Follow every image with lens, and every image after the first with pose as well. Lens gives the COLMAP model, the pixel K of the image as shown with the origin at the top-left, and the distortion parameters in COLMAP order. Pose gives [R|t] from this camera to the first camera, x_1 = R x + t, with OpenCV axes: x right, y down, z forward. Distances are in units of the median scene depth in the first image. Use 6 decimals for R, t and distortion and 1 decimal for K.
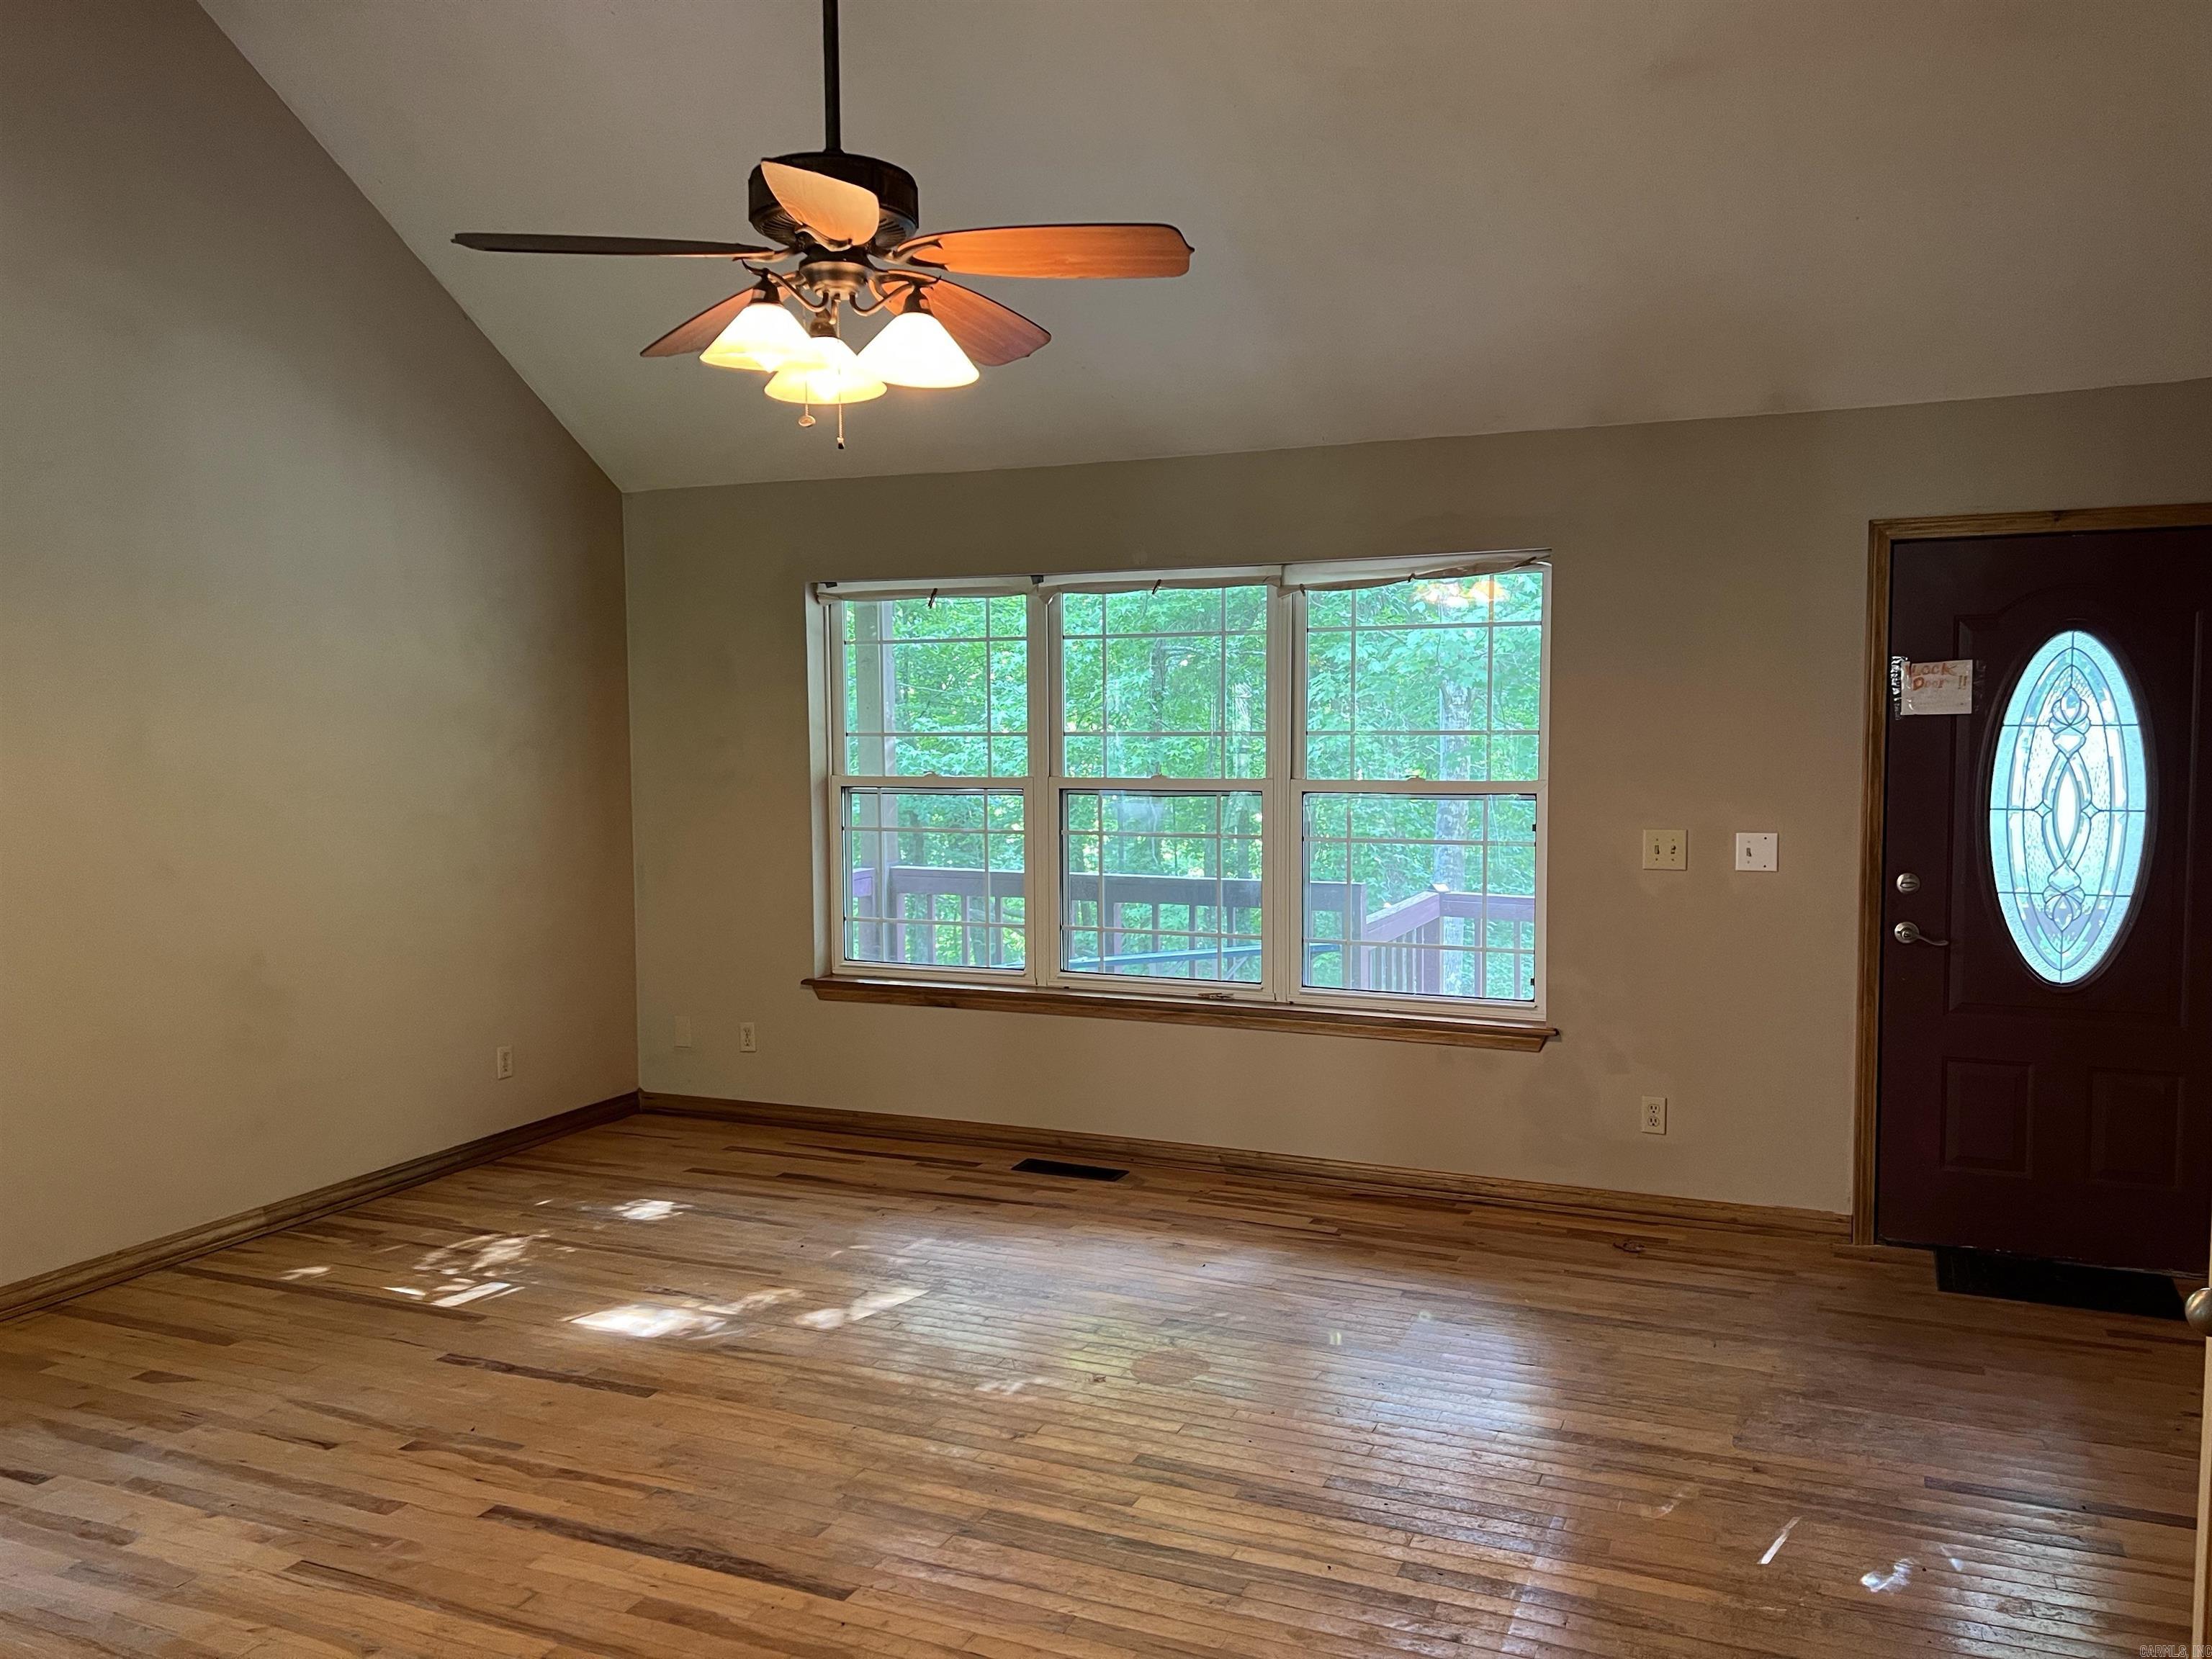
lens RADIAL K [[1687.9, 0, 1110.6], [0, 1687.9, 844.7], [0, 0, 1]] dist [0.154330, -0.234624]
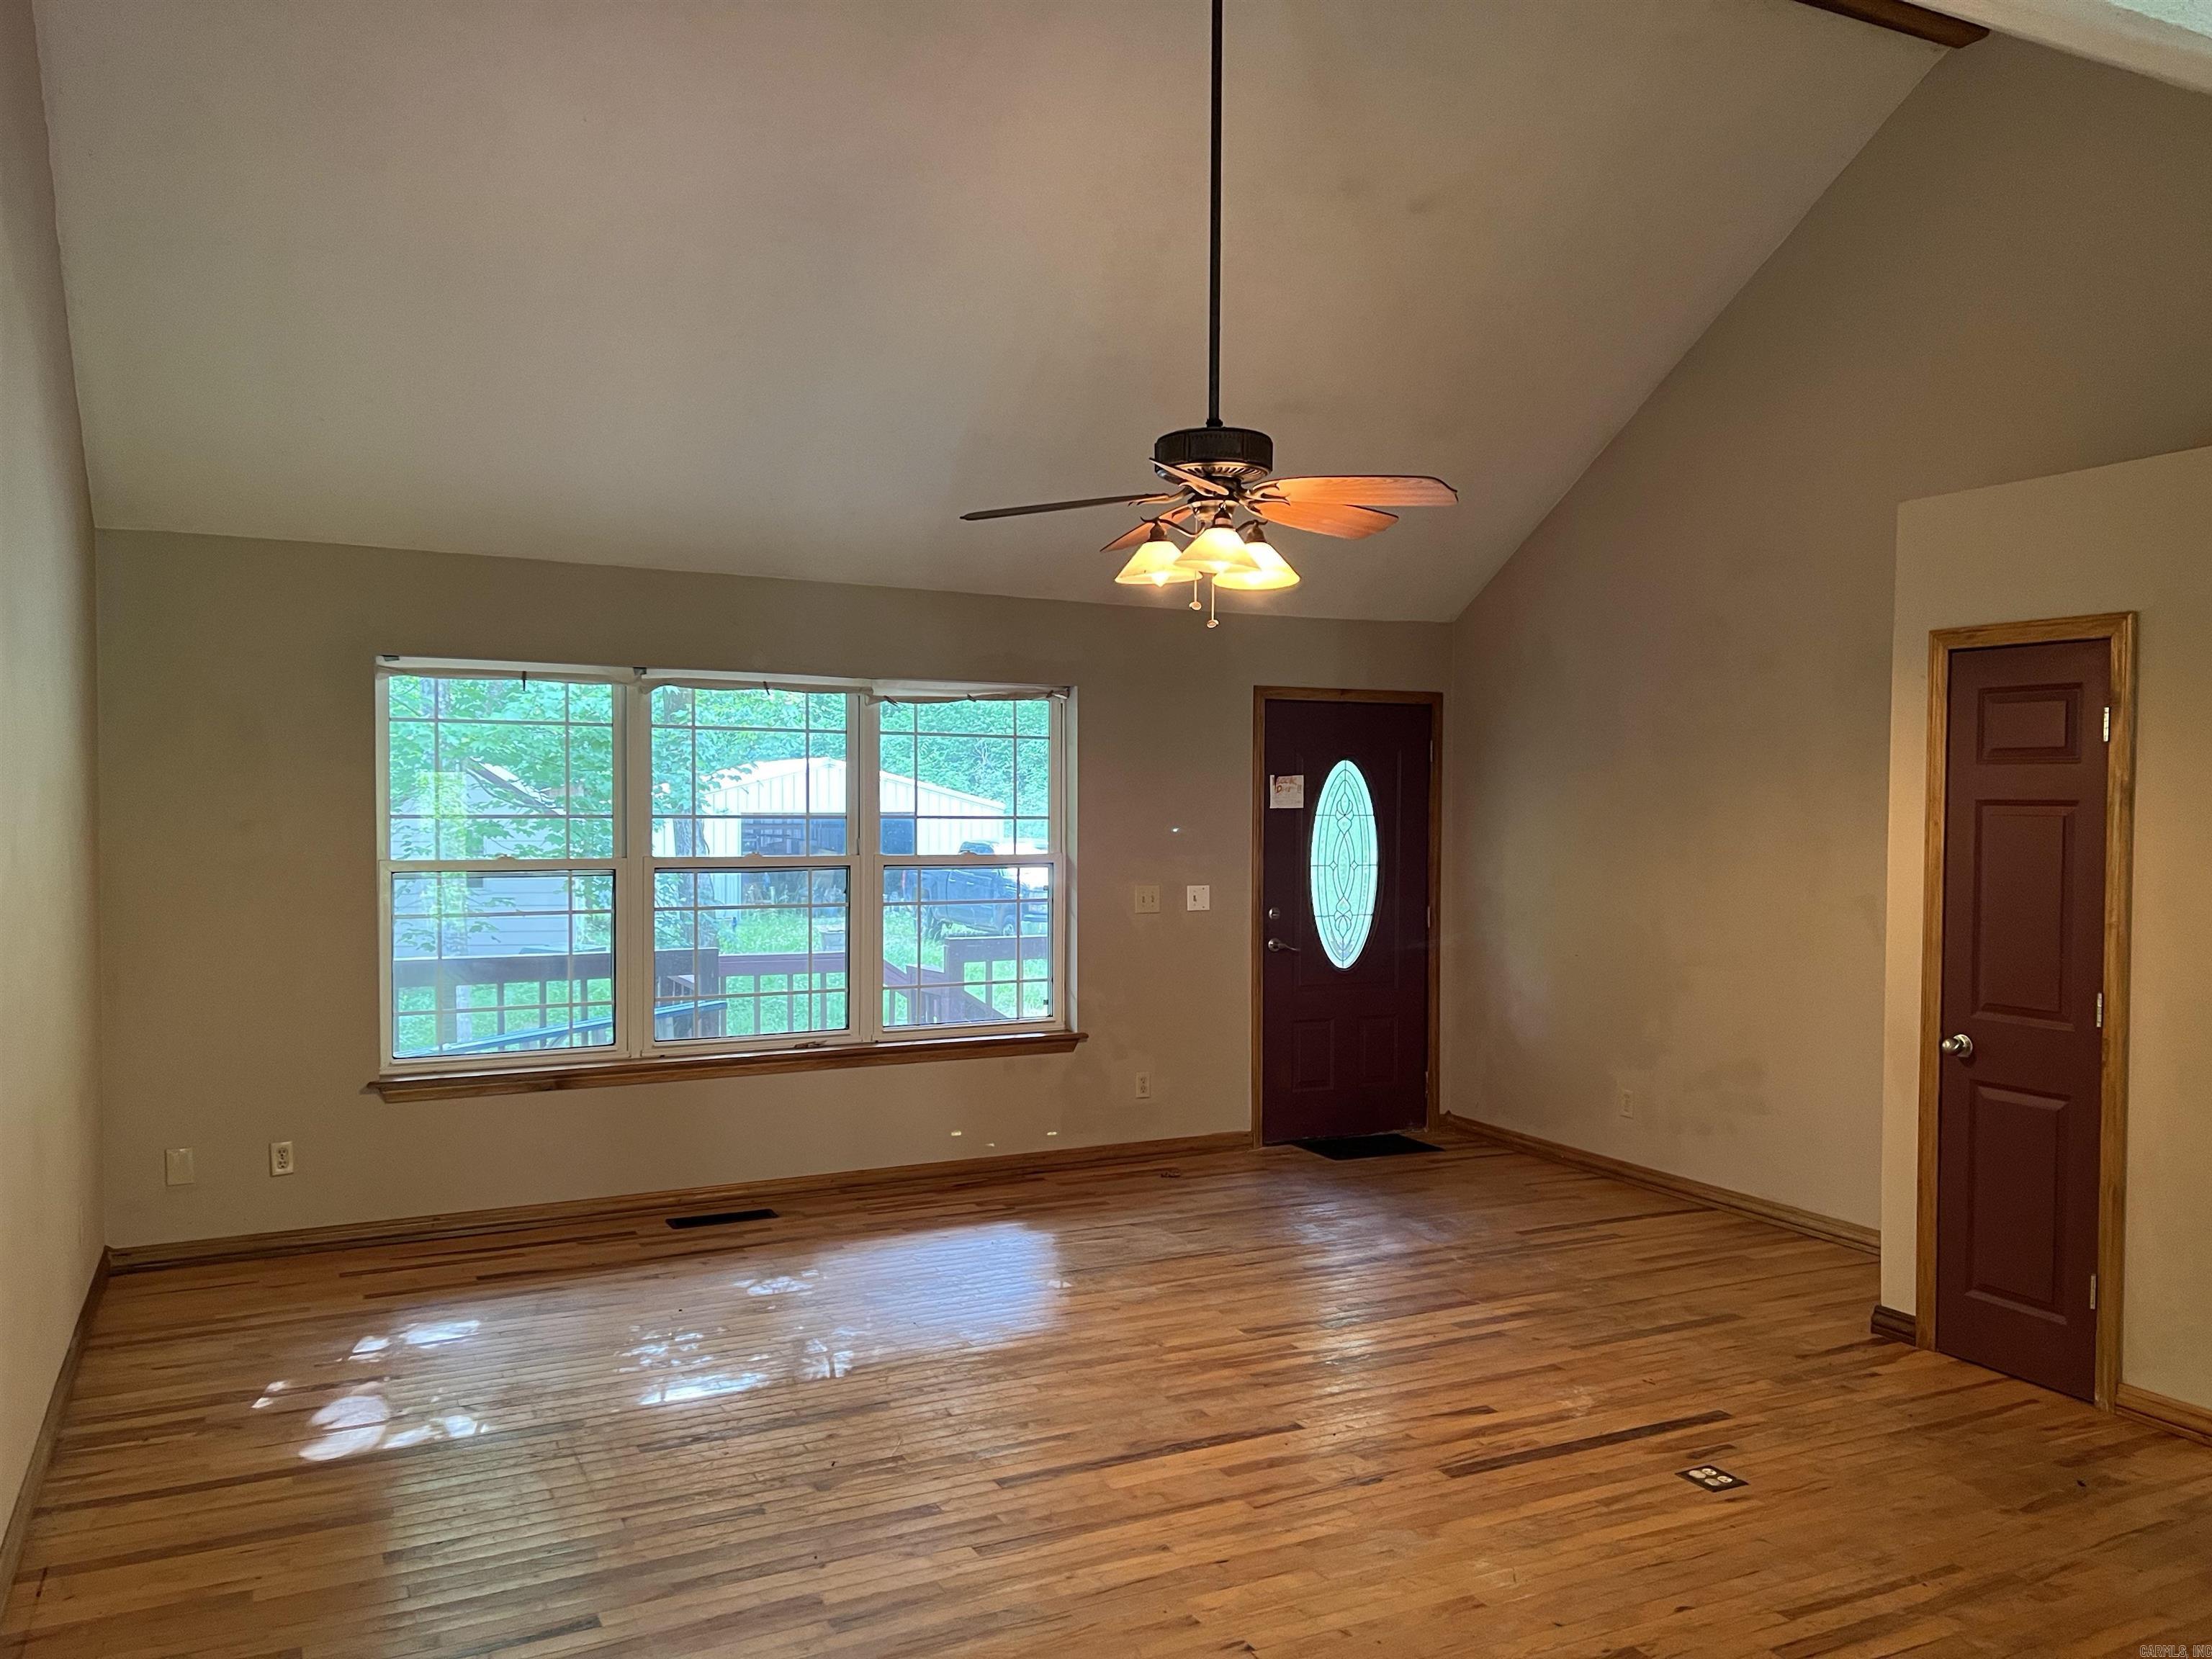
lens RADIAL K [[1687.9, 0, 1110.6], [0, 1687.9, 844.7], [0, 0, 1]] dist [0.154330, -0.234624]
pose [[0.634089, -0.012472, 0.773160, -0.790497], [0.044942, 0.998774, -0.020747, -0.014618], [-0.771953, 0.047903, 0.633872, 0.115069]]
